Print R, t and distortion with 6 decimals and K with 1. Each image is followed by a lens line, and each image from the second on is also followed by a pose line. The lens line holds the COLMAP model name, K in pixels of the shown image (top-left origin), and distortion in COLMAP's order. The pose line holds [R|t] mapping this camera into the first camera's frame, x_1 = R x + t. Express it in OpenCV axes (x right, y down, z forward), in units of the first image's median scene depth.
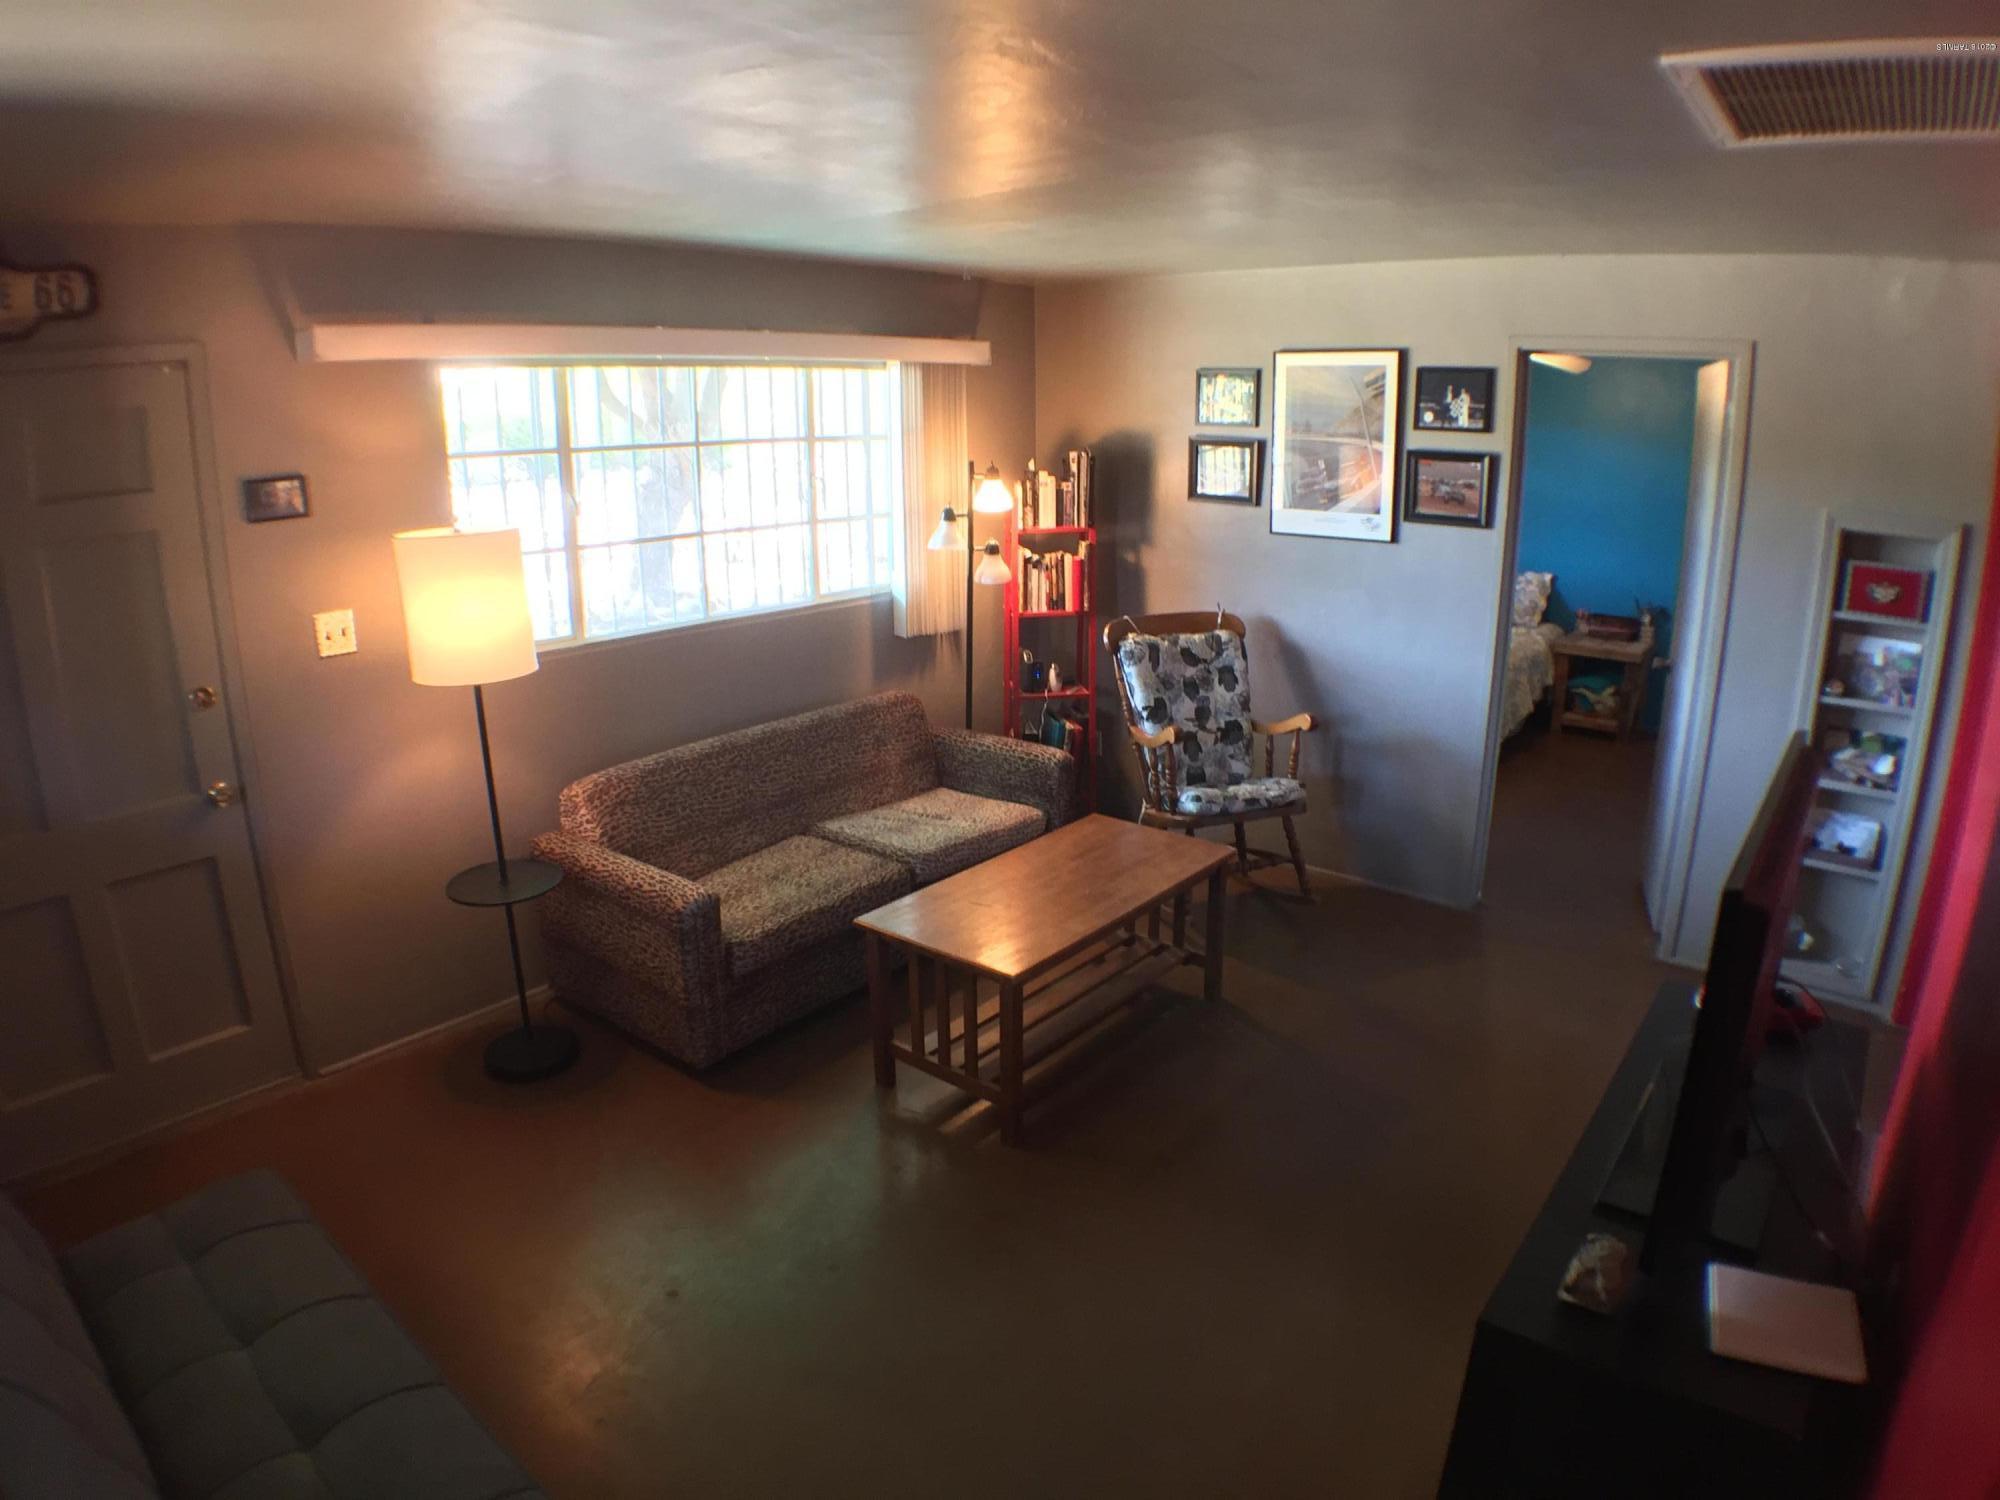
lens RADIAL K [[1208.0, 0, 1011.4], [0, 1208.0, 755.4], [0, 0, 1]] dist [-0.169969, 0.023272]
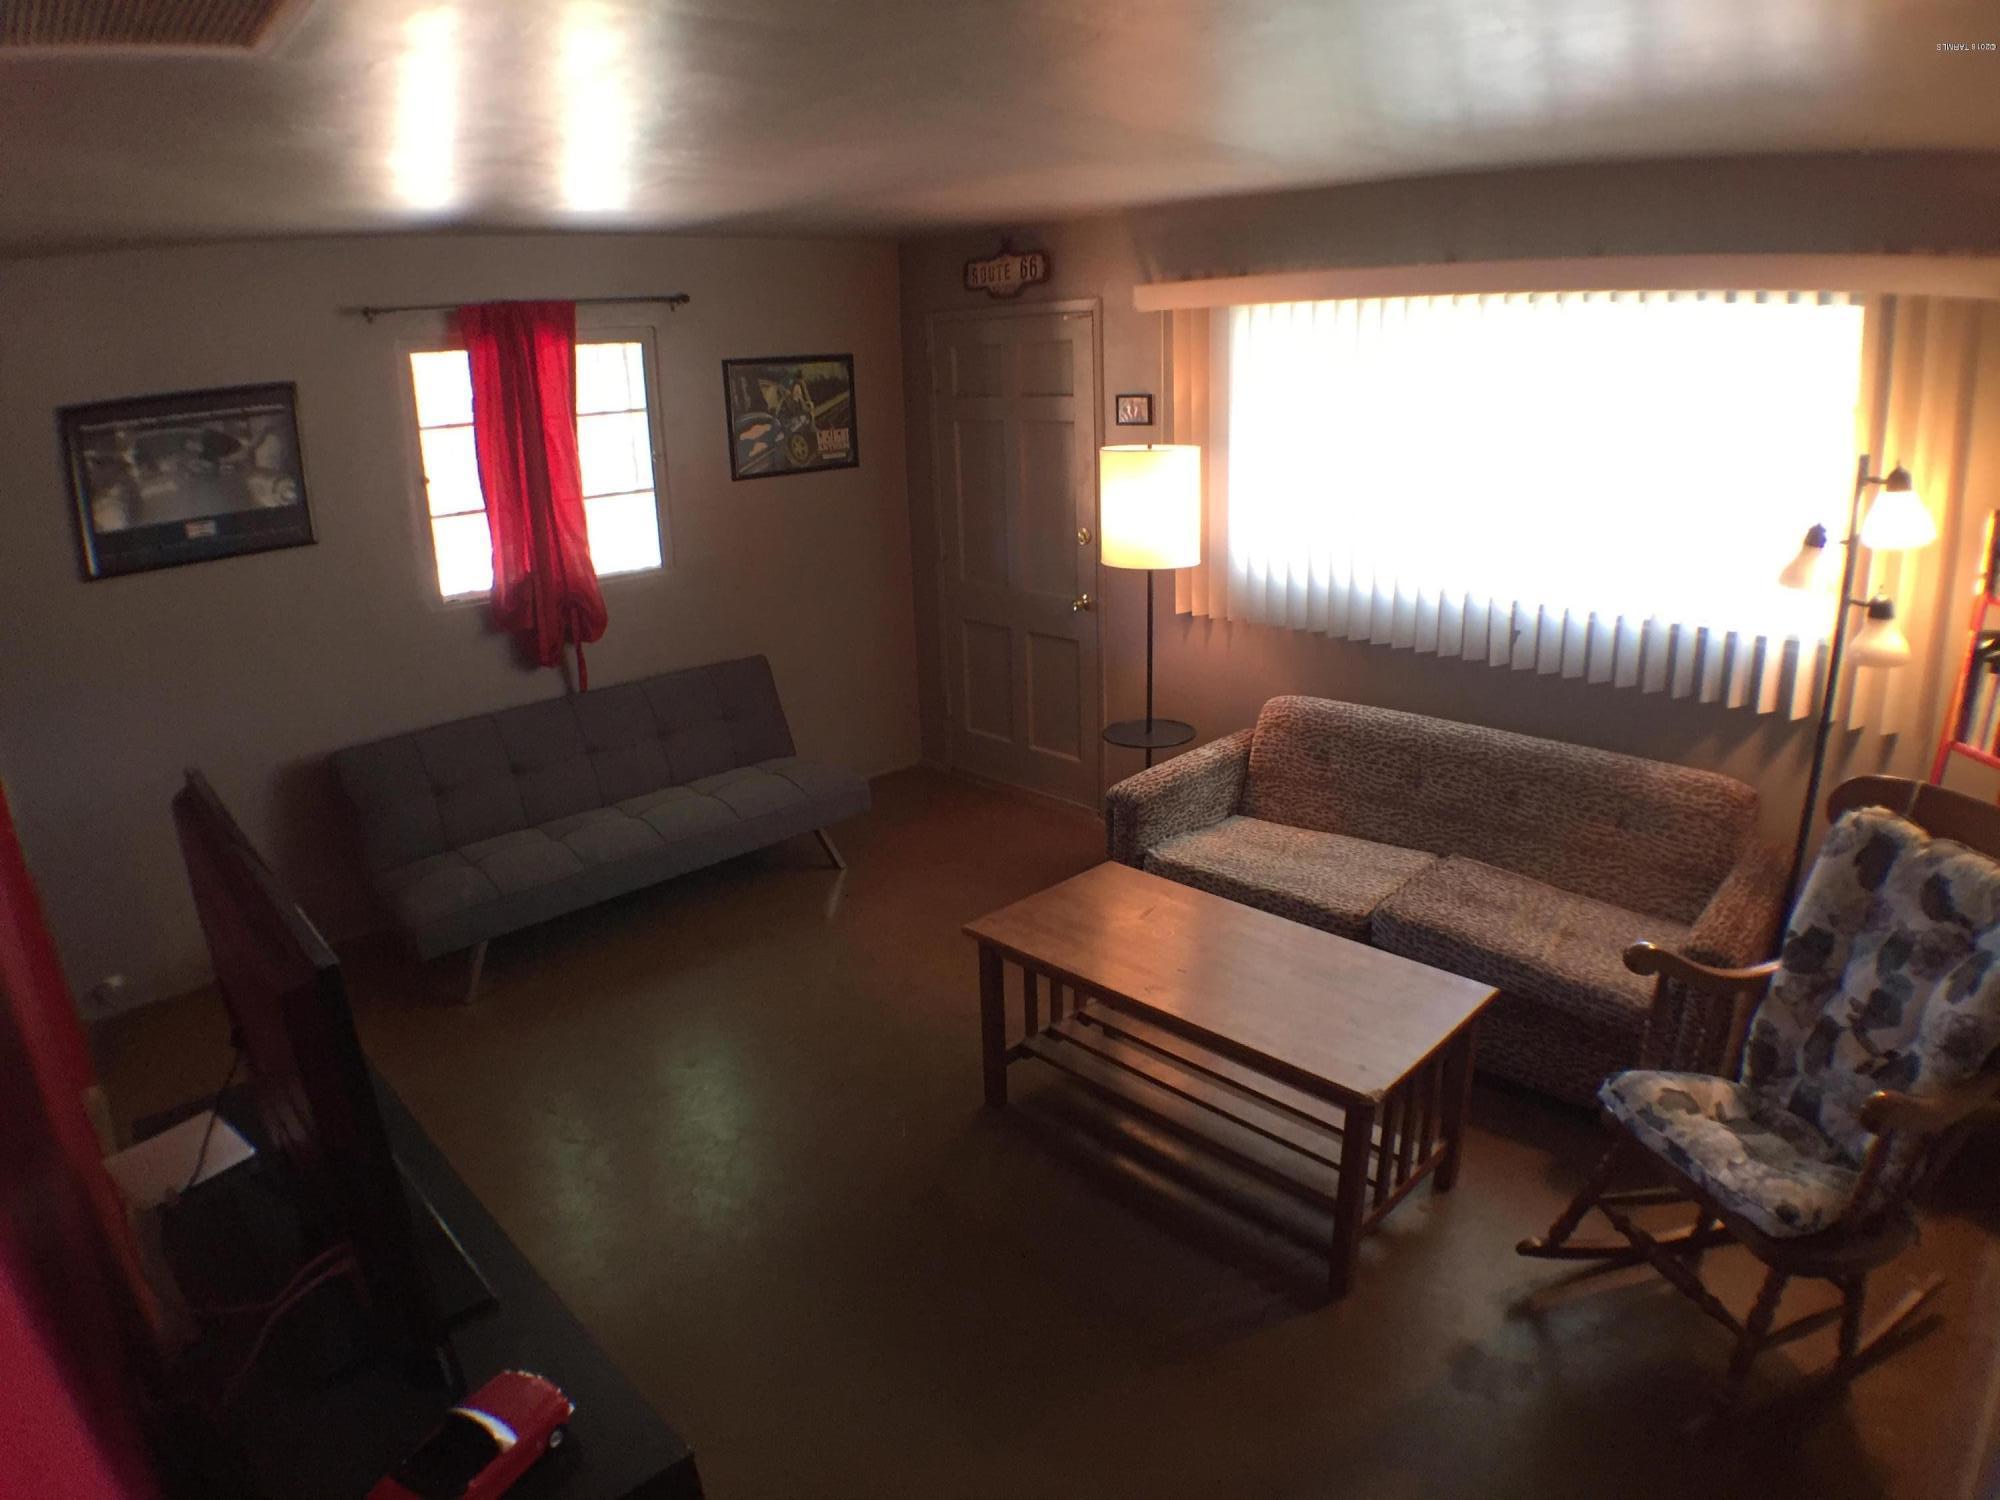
lens RADIAL K [[1208.0, 0, 1011.4], [0, 1208.0, 755.4], [0, 0, 1]] dist [-0.169969, 0.023272]
pose [[-0.110586, 0.317046, -0.941941, 0.630135], [-0.229619, 0.913962, 0.334587, -0.210936], [0.966978, 0.253288, -0.028272, 0.710623]]
